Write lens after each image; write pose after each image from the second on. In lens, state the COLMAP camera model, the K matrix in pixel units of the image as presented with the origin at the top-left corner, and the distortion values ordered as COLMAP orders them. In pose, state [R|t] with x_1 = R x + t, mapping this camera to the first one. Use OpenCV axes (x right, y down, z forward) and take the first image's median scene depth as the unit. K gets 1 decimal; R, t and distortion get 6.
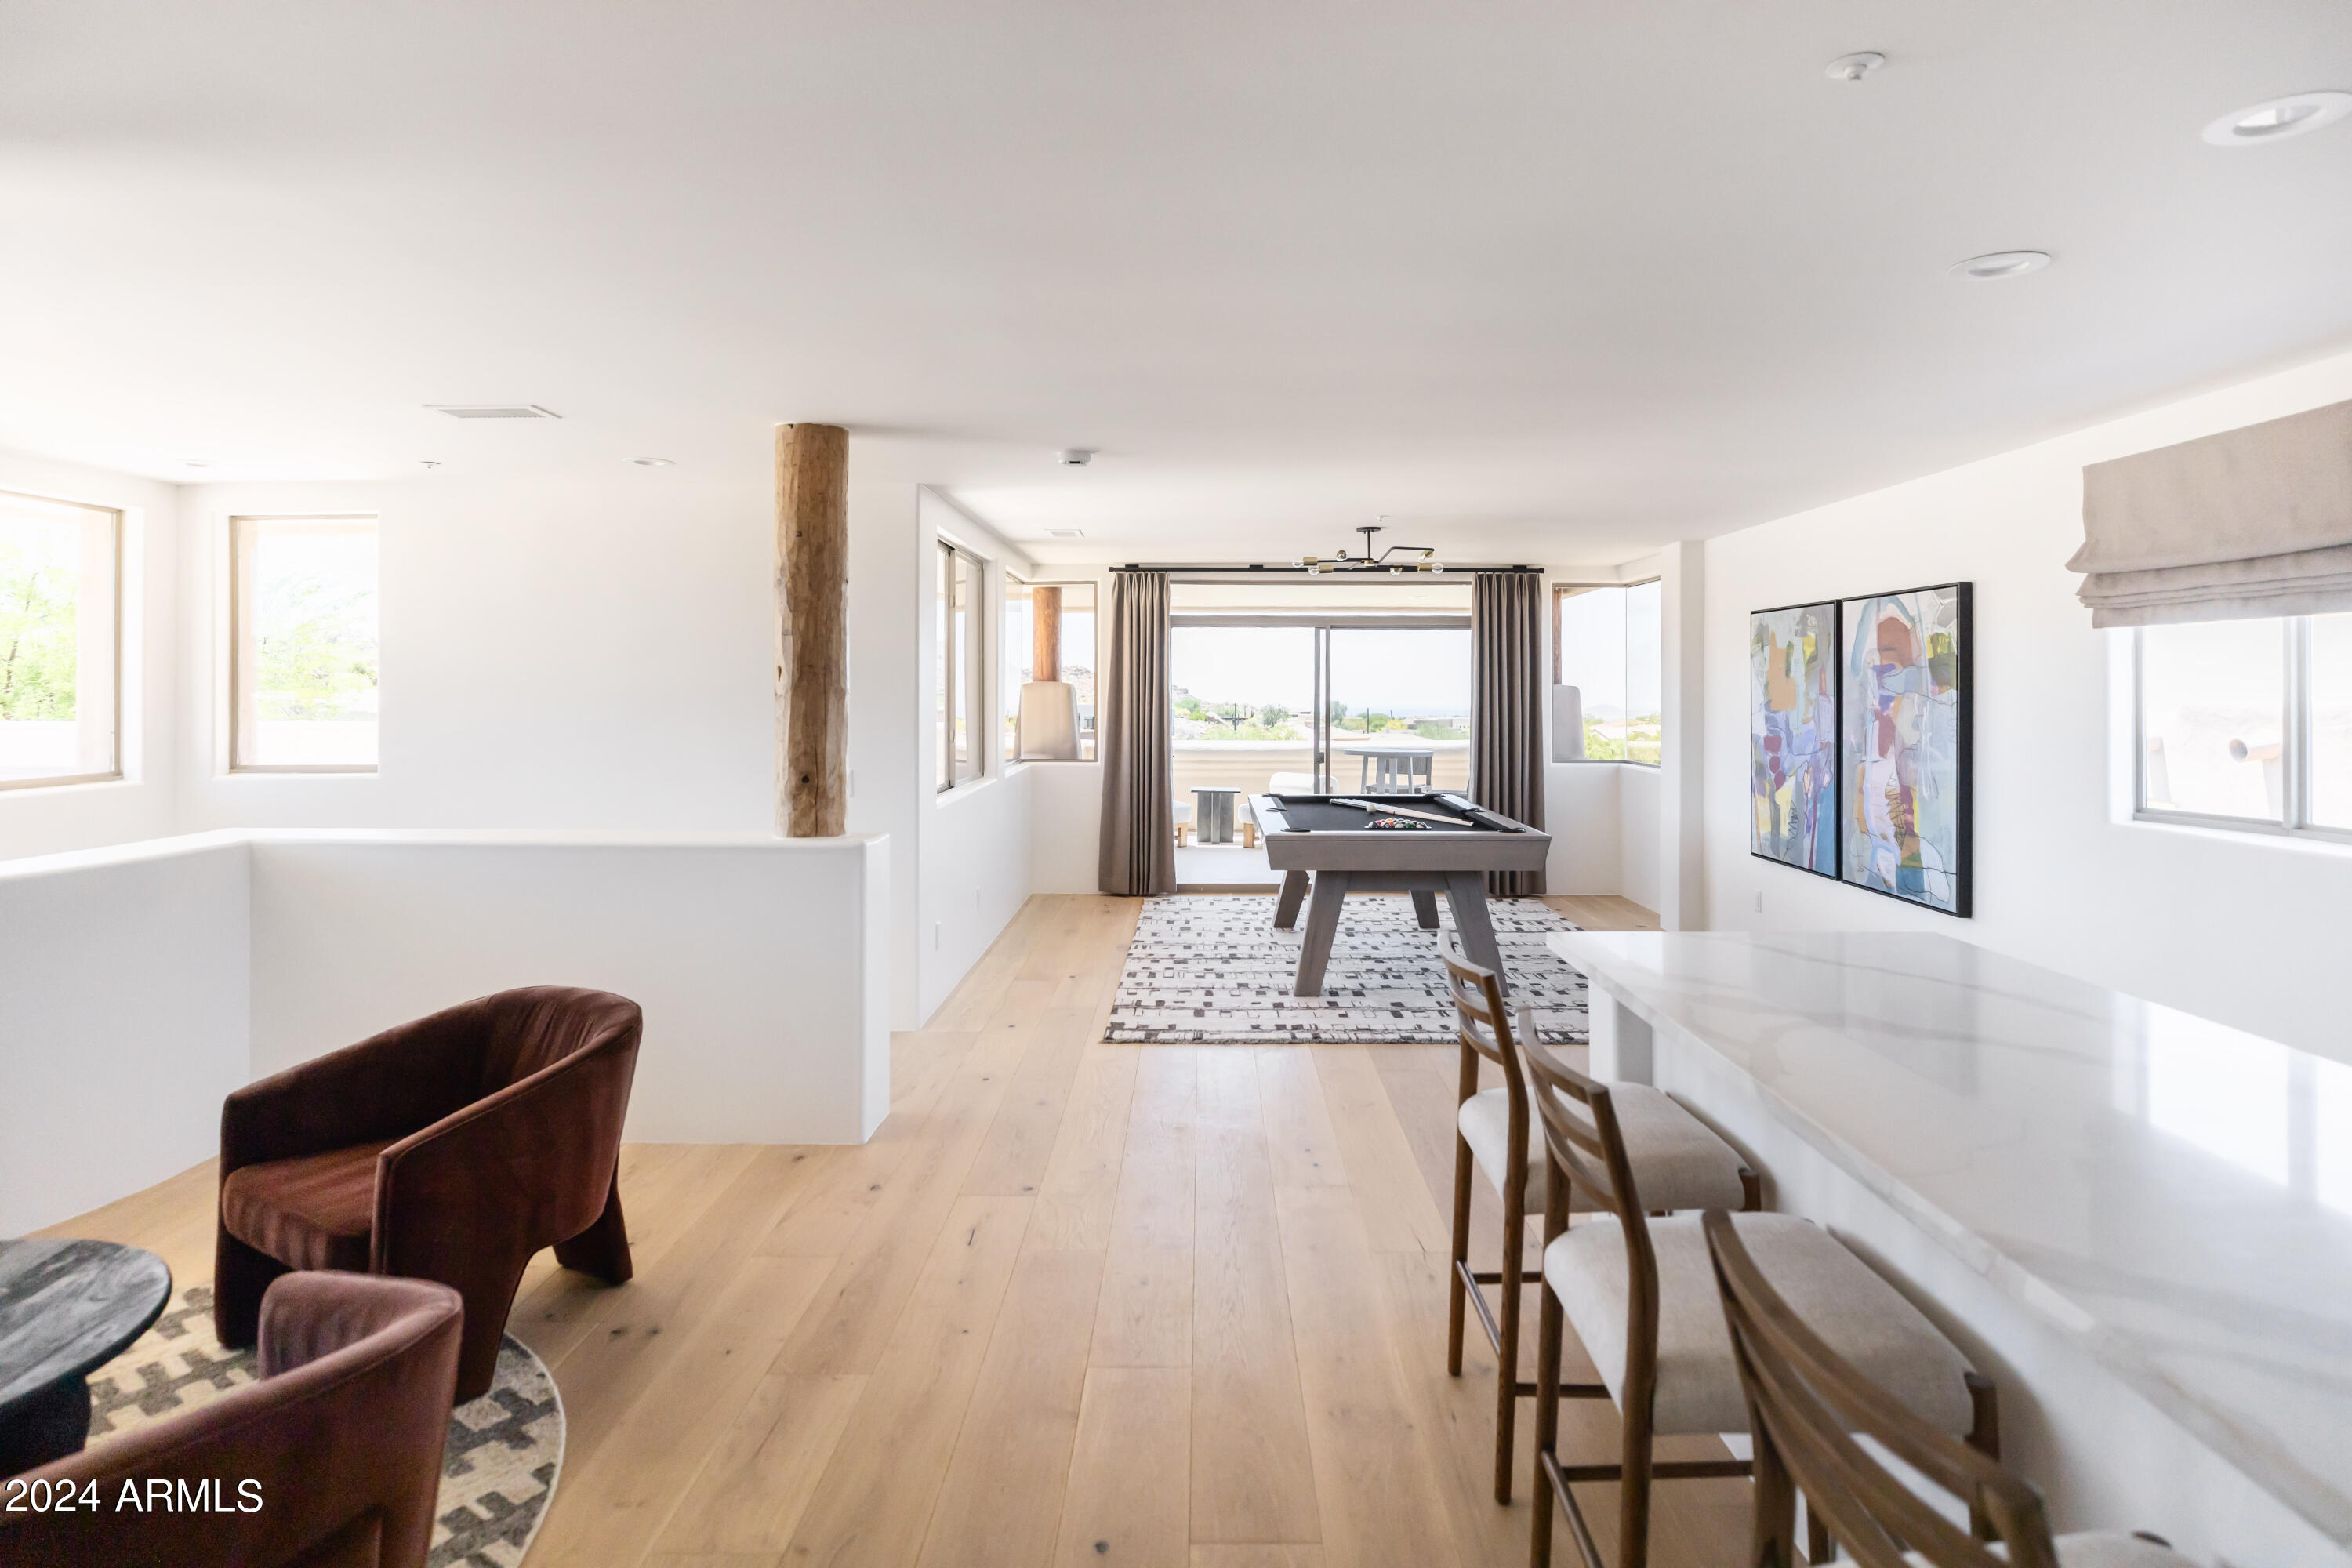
lens RADIAL K [[1266.4, 0, 1187.8], [0, 1266.4, 671.2], [0, 0, 1]] dist [-0.001420, -0.000096]
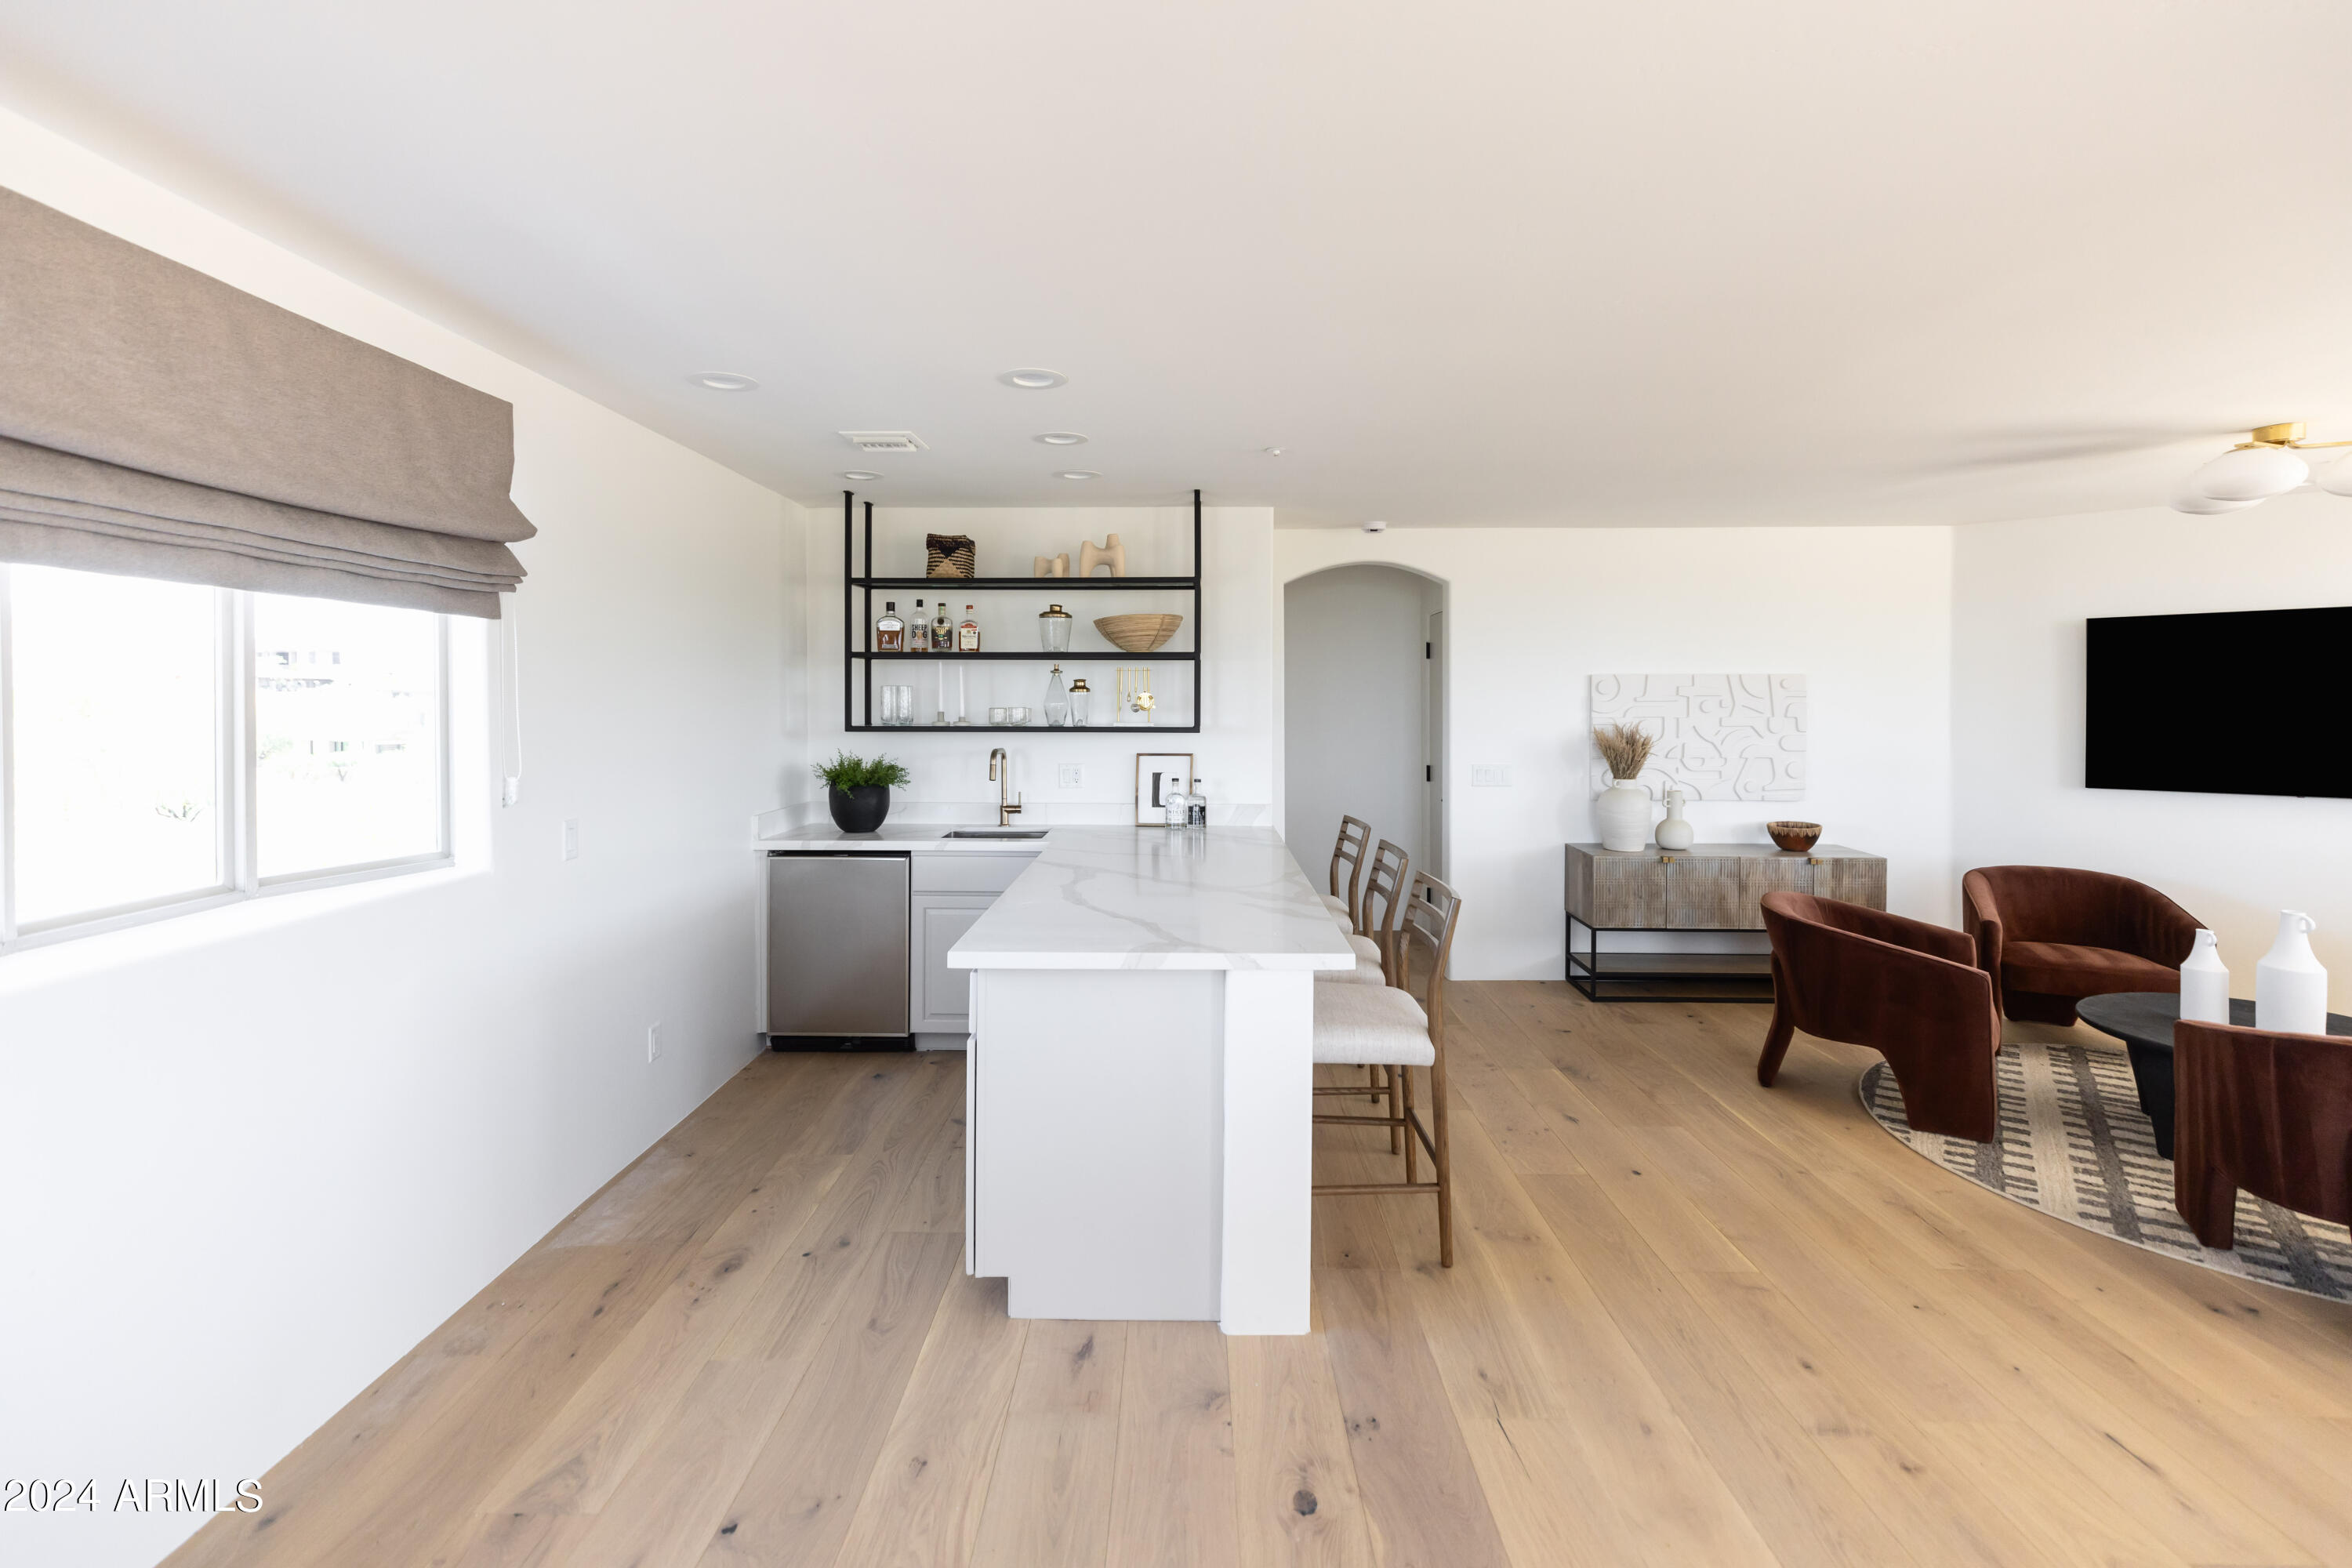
lens RADIAL K [[1076.3, 0, 1165.7], [0, 1076.3, 705.1], [0, 0, 1]] dist [0.000076, 0.000057]
pose [[-0.999926, 0.000338, 0.012188, 0.209890], [0.000240, 0.999968, -0.008019, 0.013822], [-0.012190, -0.008015, -0.999894, 0.915760]]
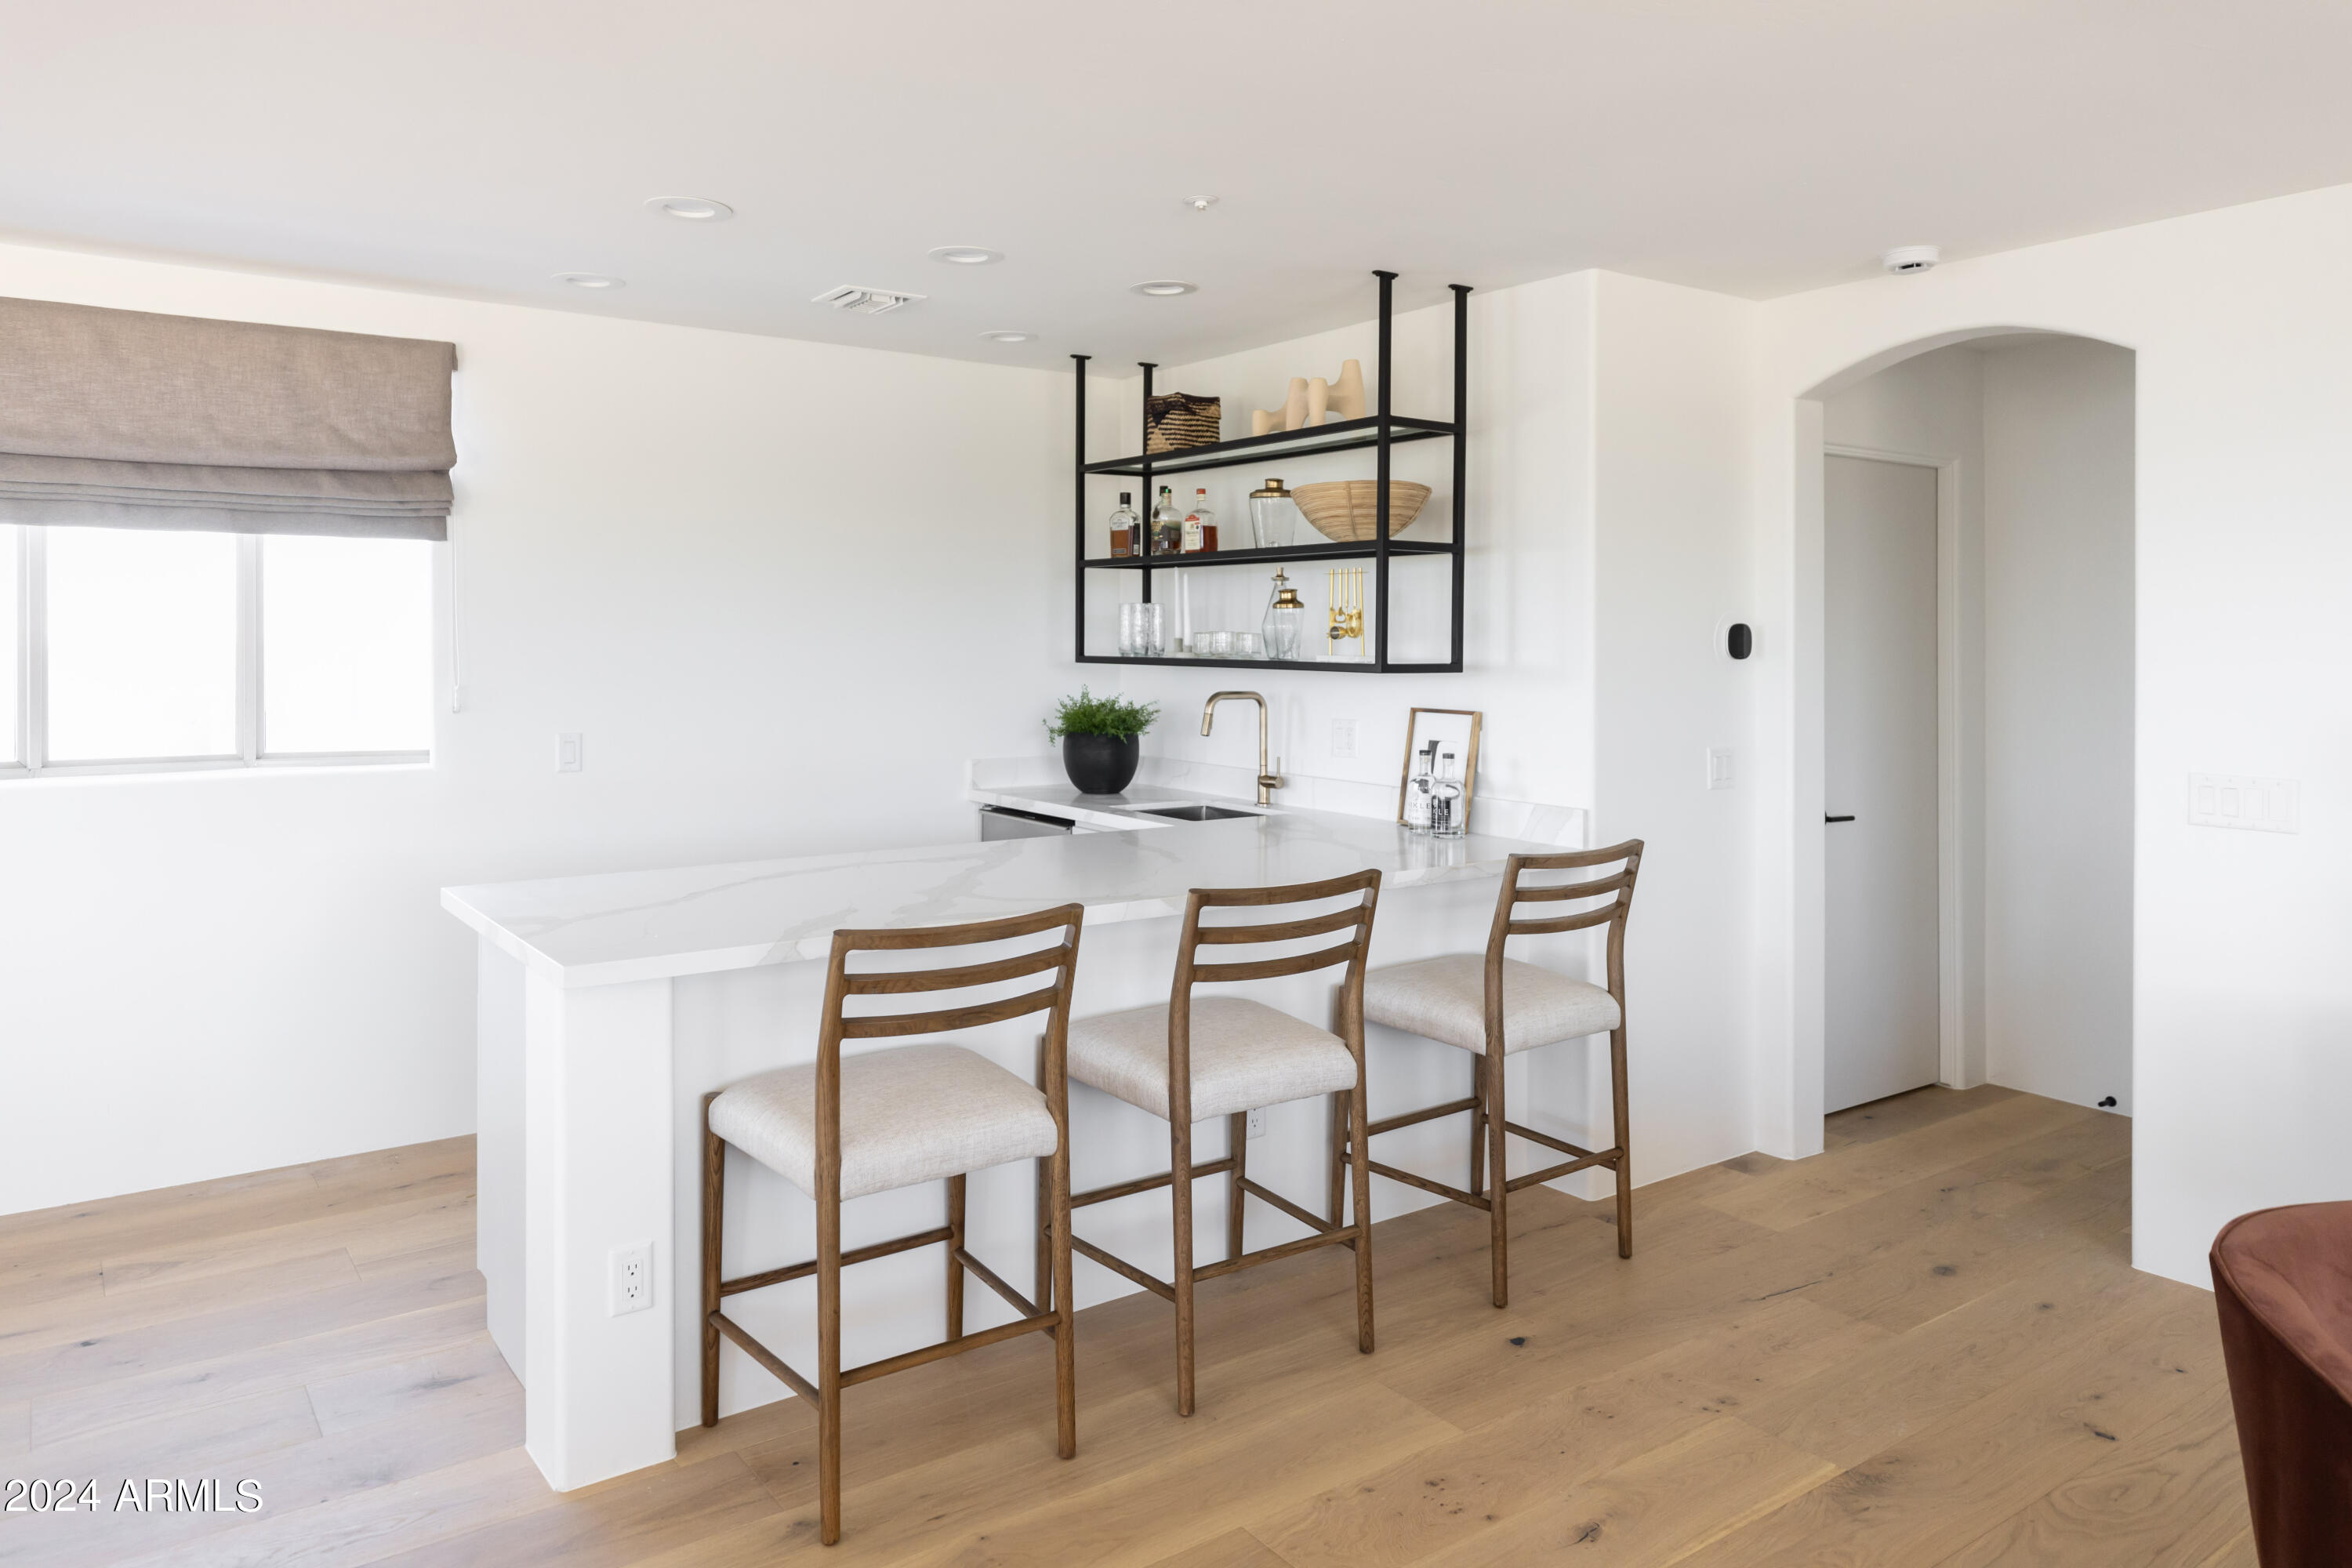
lens RADIAL K [[1553.2, 0, 1176.6], [0, 1553.2, 647.2], [0, 0, 1]] dist [-0.002644, 0.001060]
pose [[-0.595190, -0.008670, 0.803539, -0.279080], [-0.016497, 0.999863, -0.001431, 0.018477], [-0.803416, -0.014107, -0.595251, 0.619868]]
